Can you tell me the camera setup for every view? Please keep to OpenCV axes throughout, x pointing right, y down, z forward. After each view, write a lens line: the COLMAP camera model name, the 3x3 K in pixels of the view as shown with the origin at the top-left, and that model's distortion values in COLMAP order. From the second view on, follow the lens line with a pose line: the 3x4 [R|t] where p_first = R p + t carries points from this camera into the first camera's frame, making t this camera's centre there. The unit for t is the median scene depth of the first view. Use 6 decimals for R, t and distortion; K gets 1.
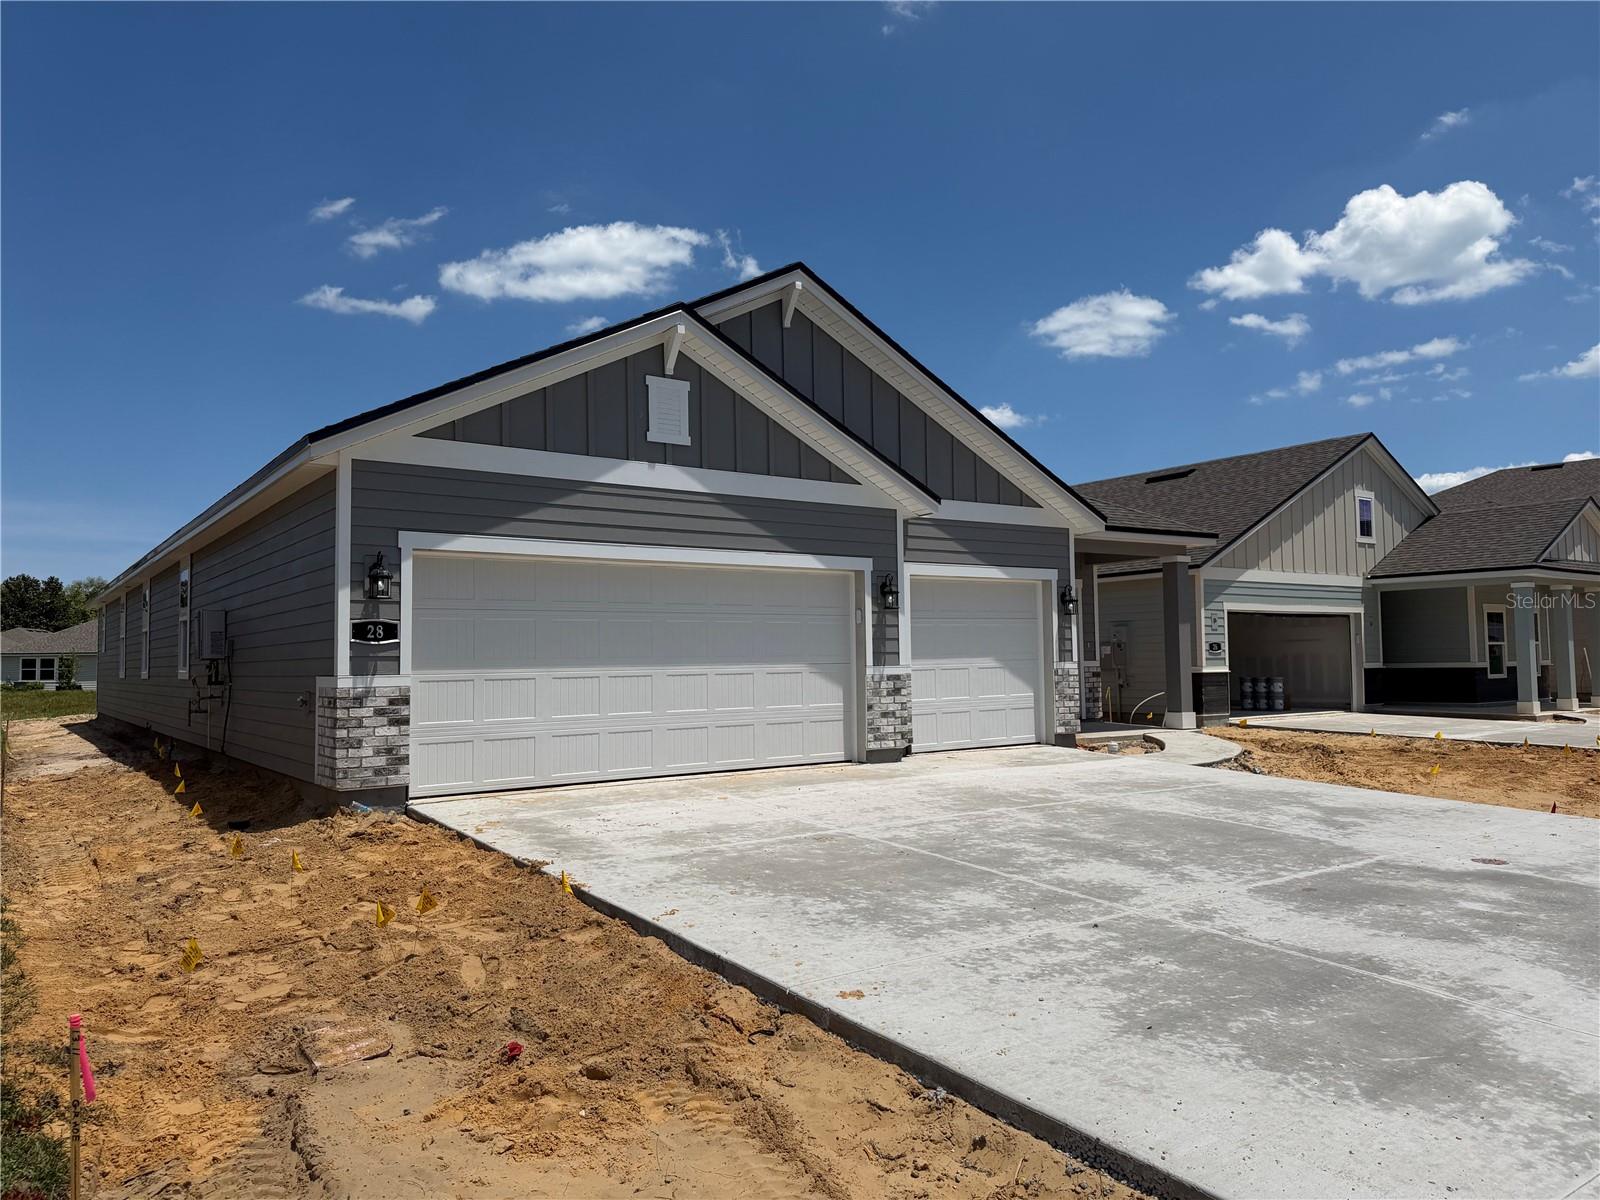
lens RADIAL K [[1130.9, 0, 808.8], [0, 1130.9, 591.4], [0, 0, 1]] dist [0.045833, -0.029536]
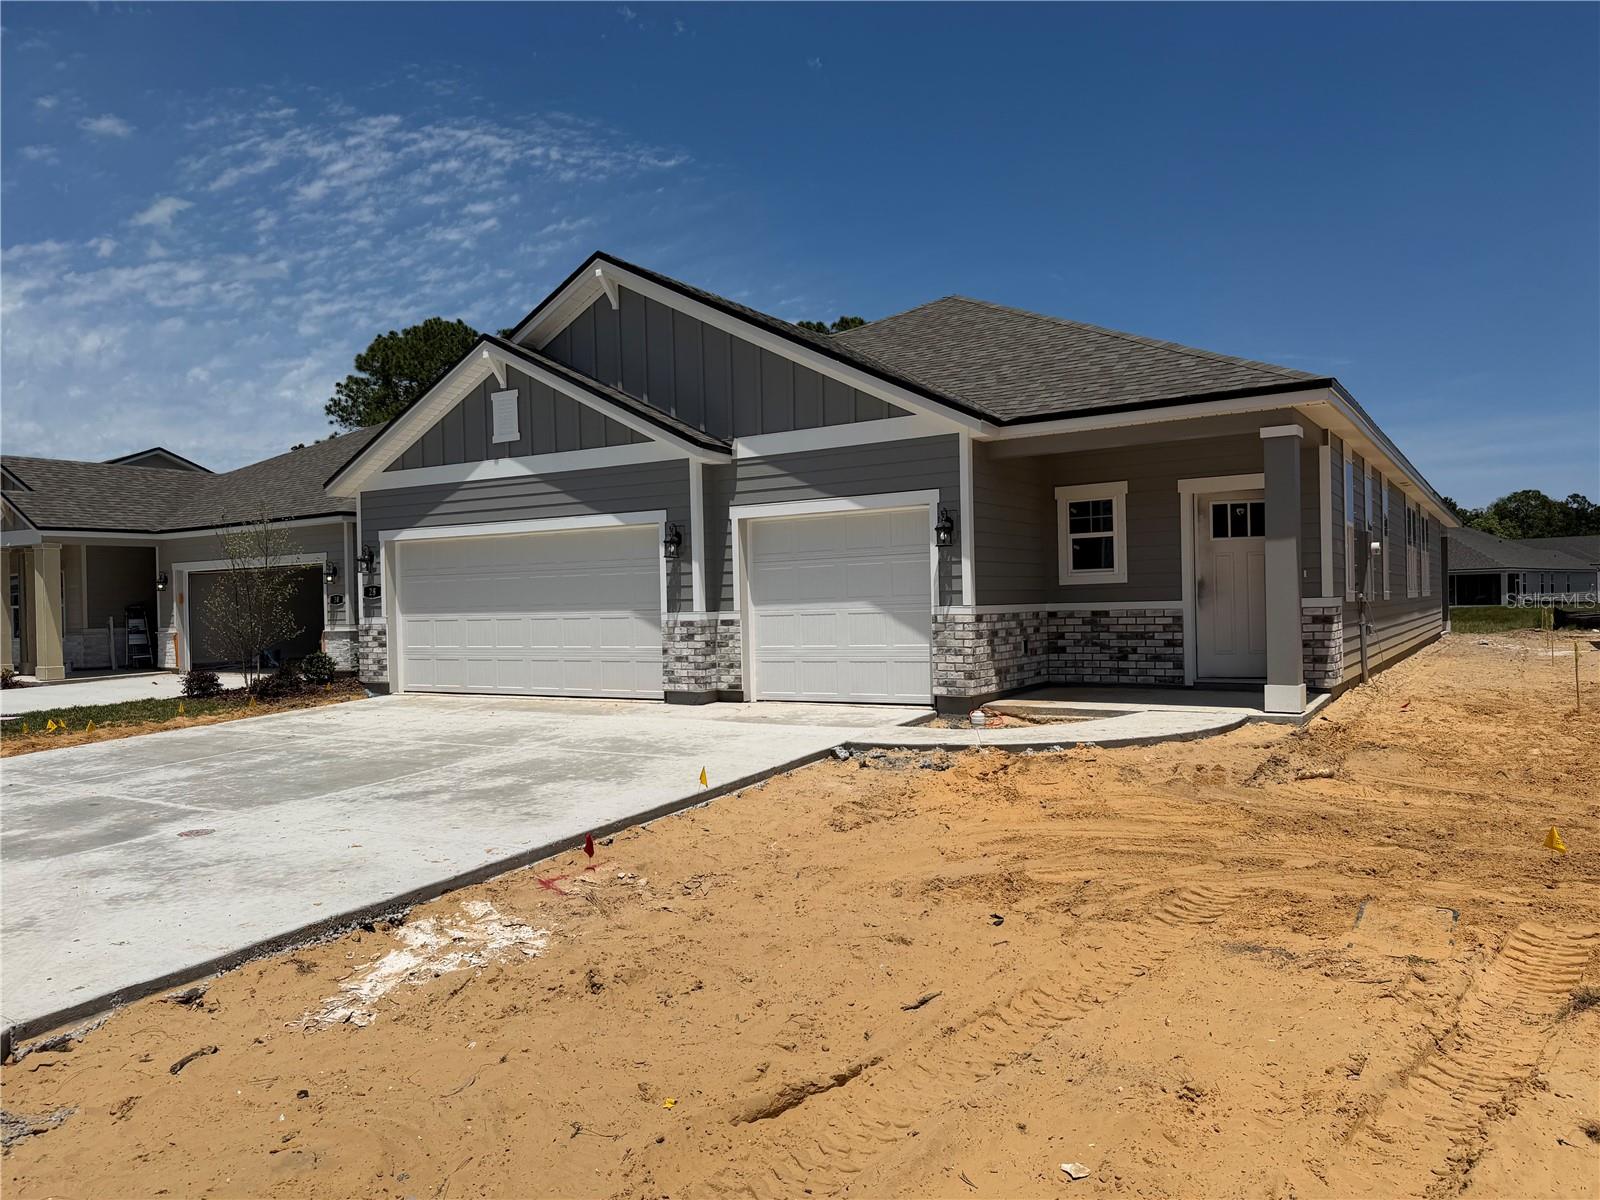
lens RADIAL K [[1130.9, 0, 810.6], [0, 1130.9, 600.4], [0, 0, 1]] dist [0.045833, -0.029536]
pose [[0.372275, 0.008835, -0.928080, 1.105866], [0.077633, 0.996154, 0.040623, 0.022738], [0.924870, -0.087173, 0.370157, 0.748052]]
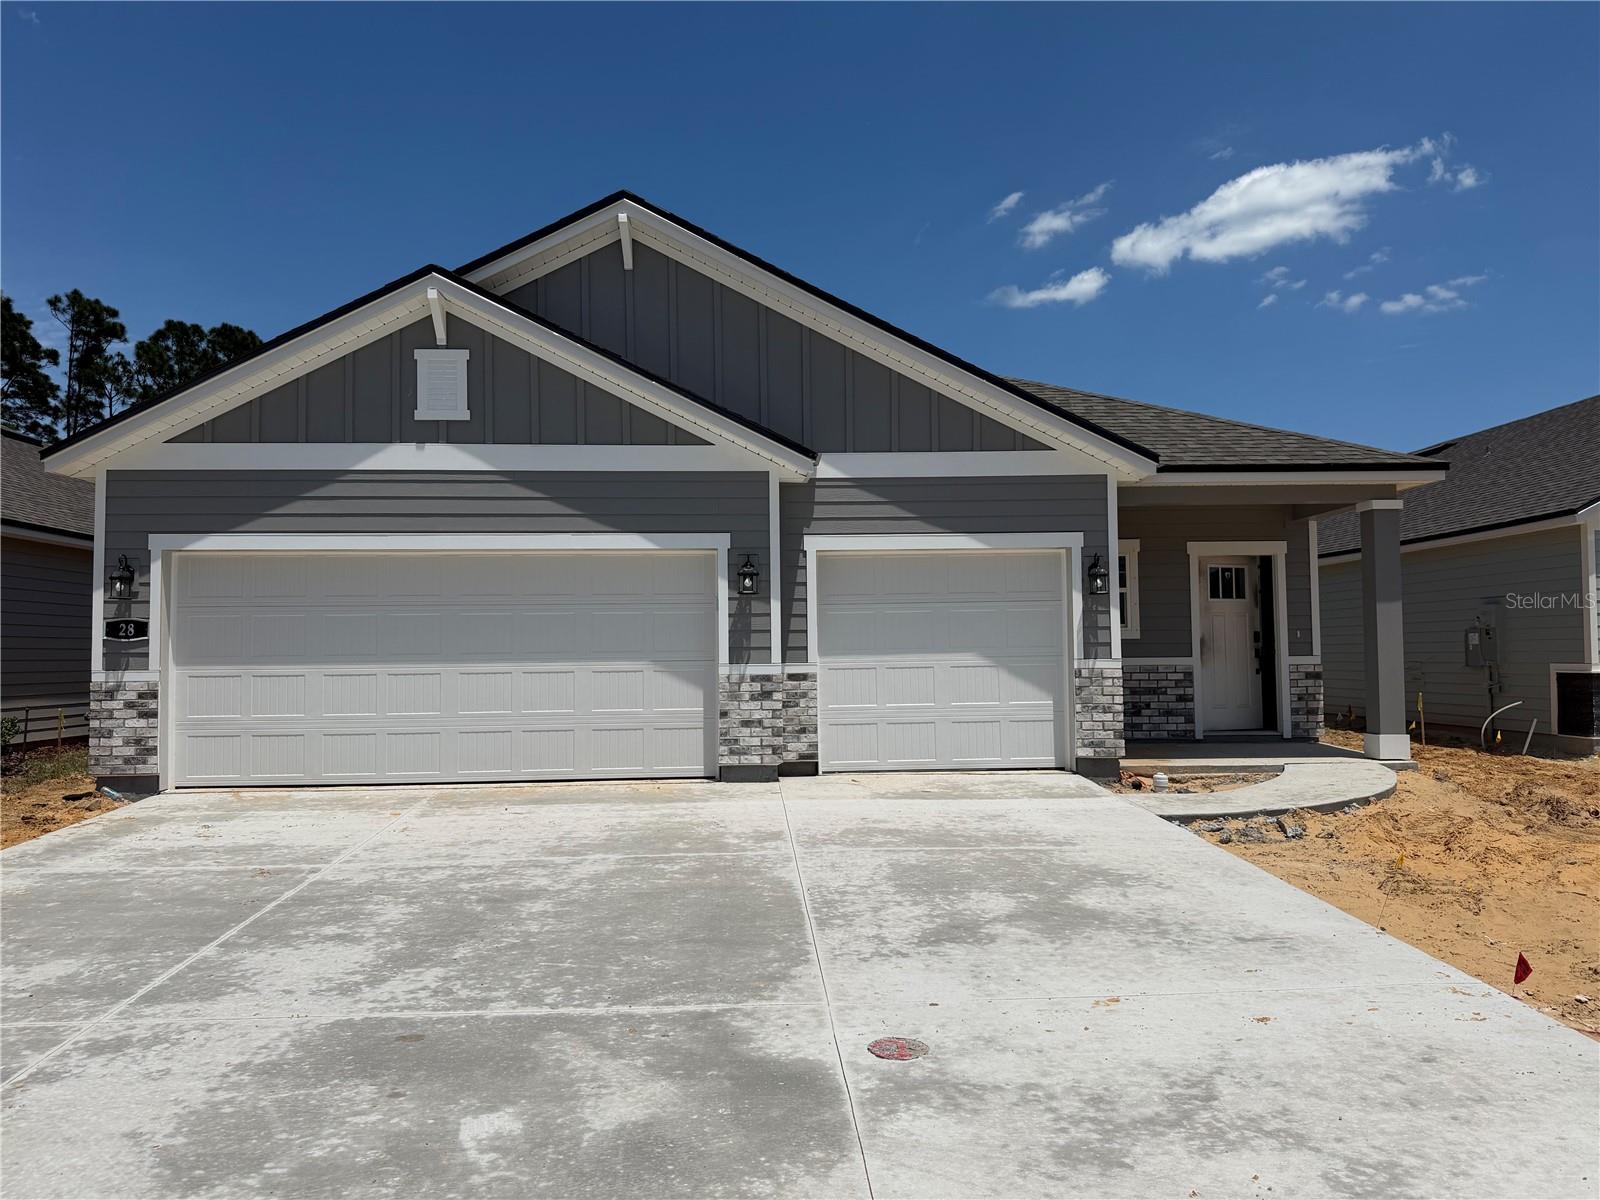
lens RADIAL K [[1130.9, 0, 784.3], [0, 1130.9, 613.9], [0, 0, 1]] dist [0.045833, -0.029536]
pose [[0.832642, -0.008441, -0.553748, 0.557103], [0.031319, 0.999001, 0.031865, 0.004419], [0.552926, -0.043875, 0.832075, 0.344846]]
